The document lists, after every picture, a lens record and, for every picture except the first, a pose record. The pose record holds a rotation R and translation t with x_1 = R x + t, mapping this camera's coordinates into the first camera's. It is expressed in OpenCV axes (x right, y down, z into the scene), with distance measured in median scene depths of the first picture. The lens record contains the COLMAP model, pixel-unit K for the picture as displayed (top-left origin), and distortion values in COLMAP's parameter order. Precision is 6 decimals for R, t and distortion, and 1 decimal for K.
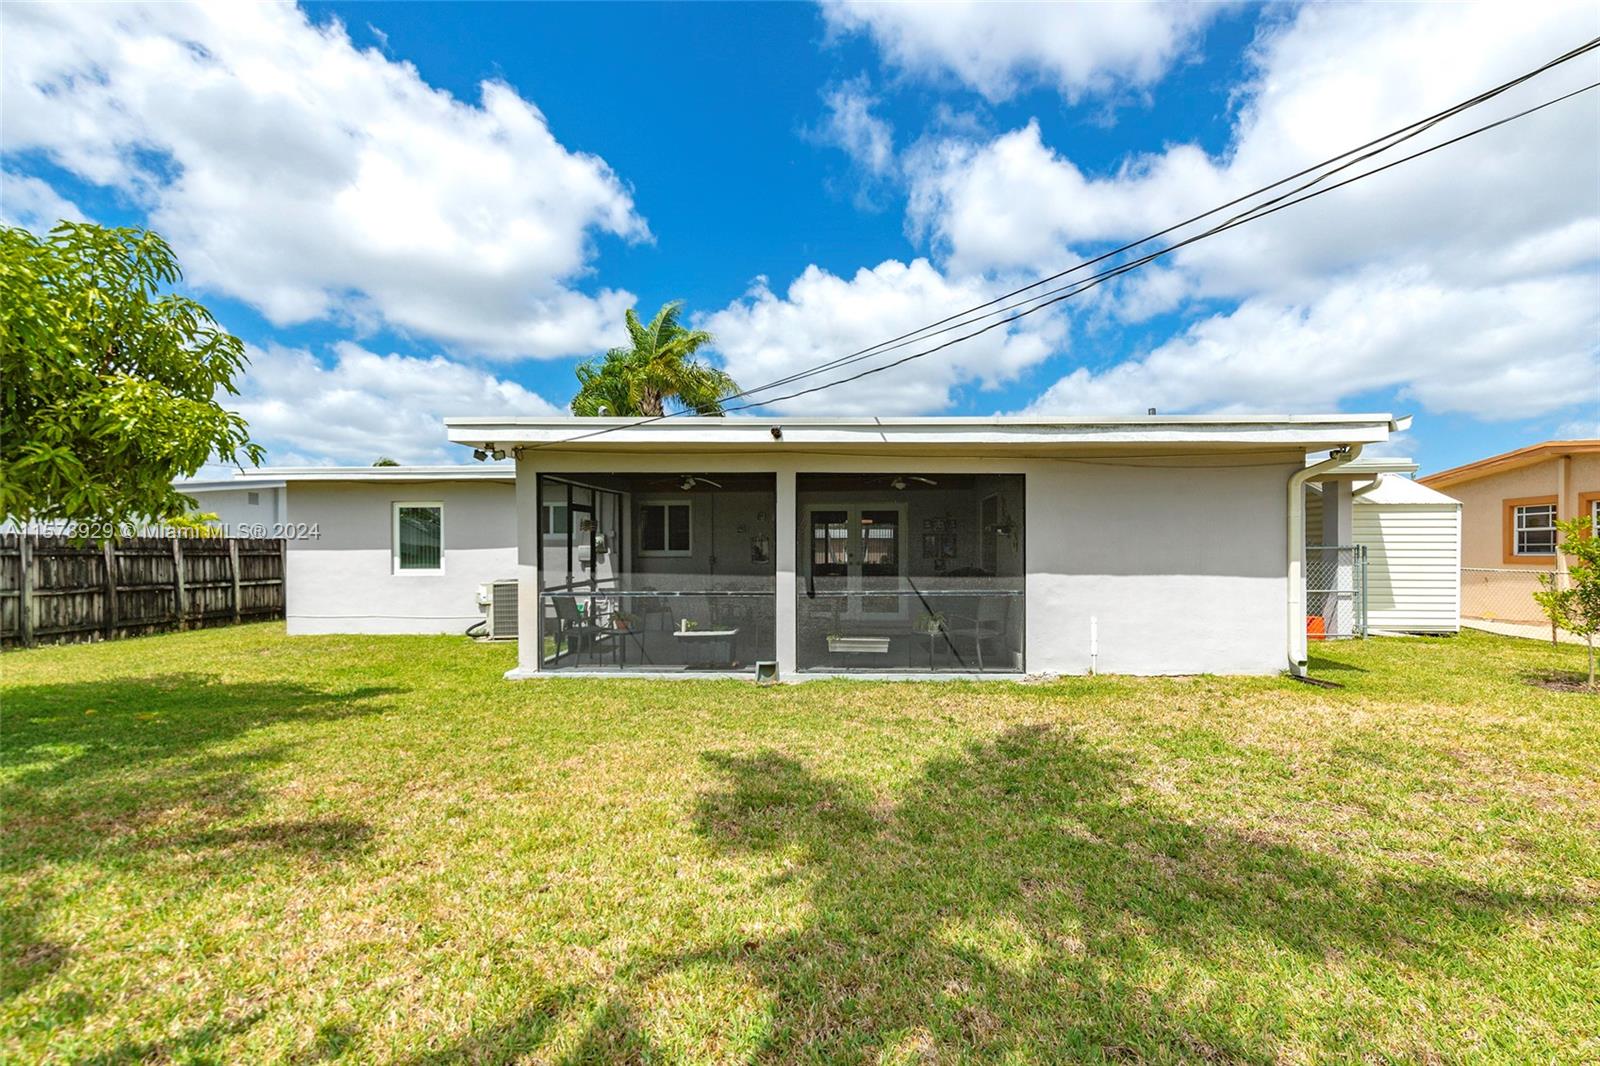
lens RADIAL K [[708.2, 0, 800.0], [0, 708.2, 533.0], [0, 0, 1]] dist [0.014874, 0.000073]
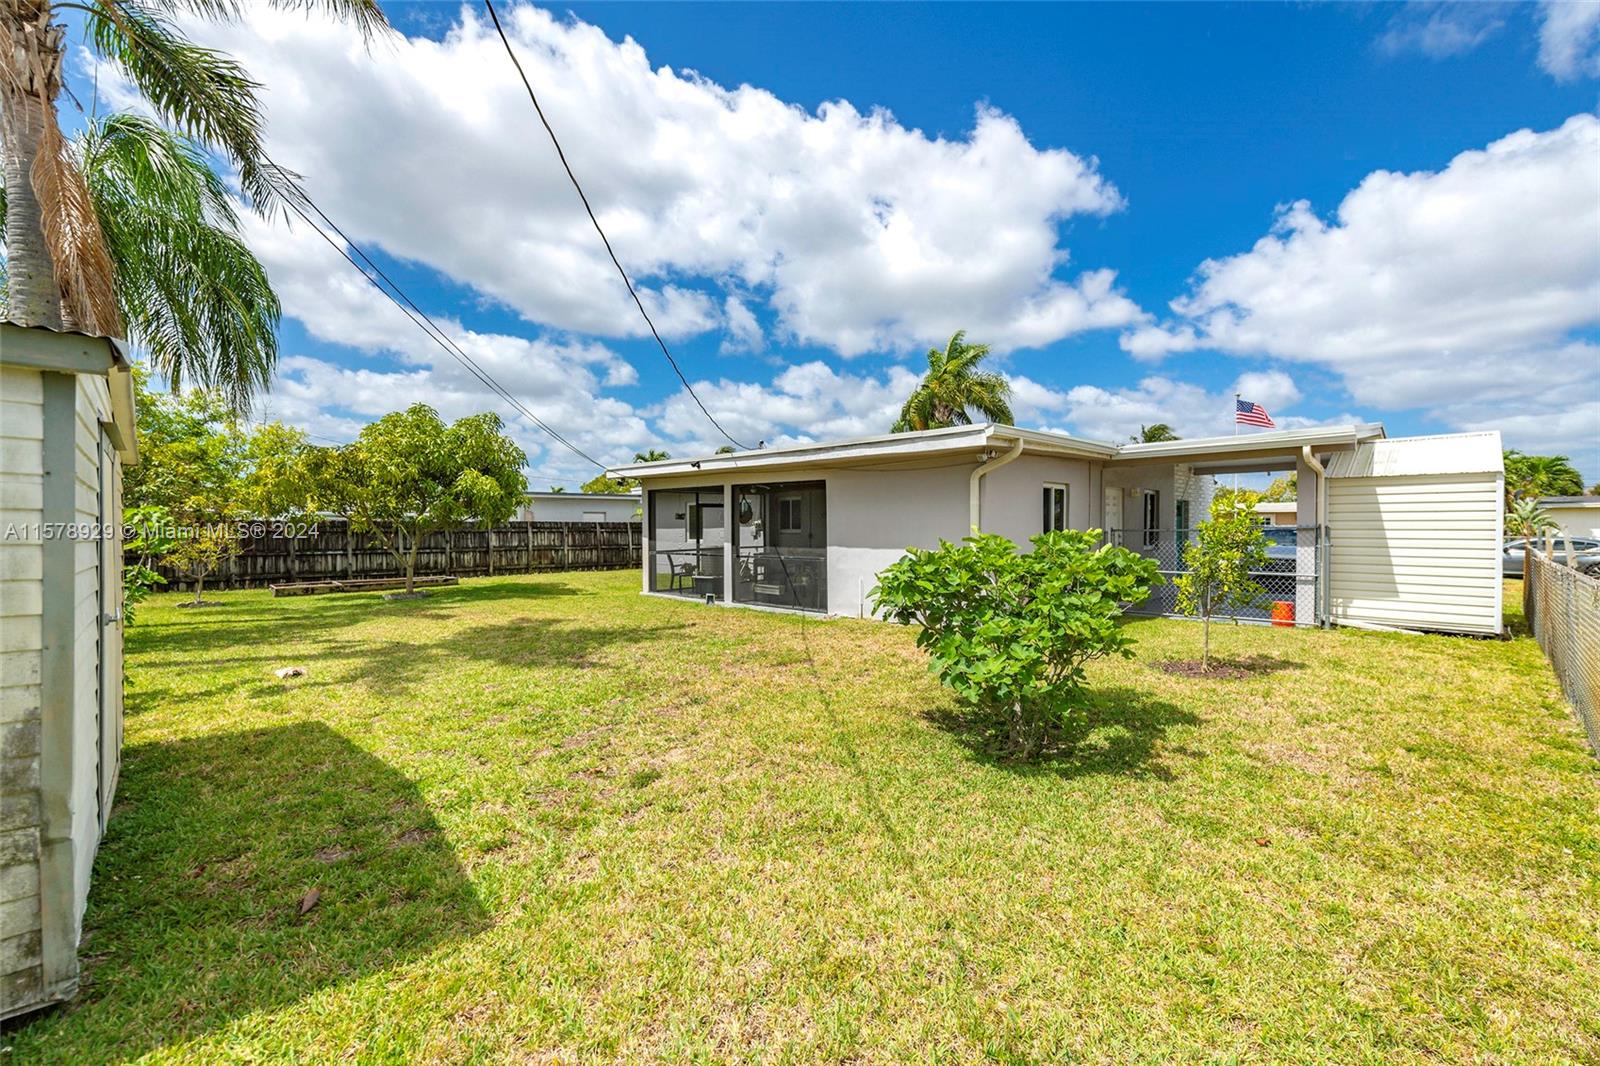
lens RADIAL K [[666.7, 0, 800.0], [0, 666.7, 533.0], [0, 0, 1]] dist [-0.001763, -0.000193]
pose [[0.744541, 0.005344, -0.667555, 0.708114], [0.018936, 0.999397, 0.029121, -0.007690], [0.667308, -0.034322, 0.743991, -0.047433]]
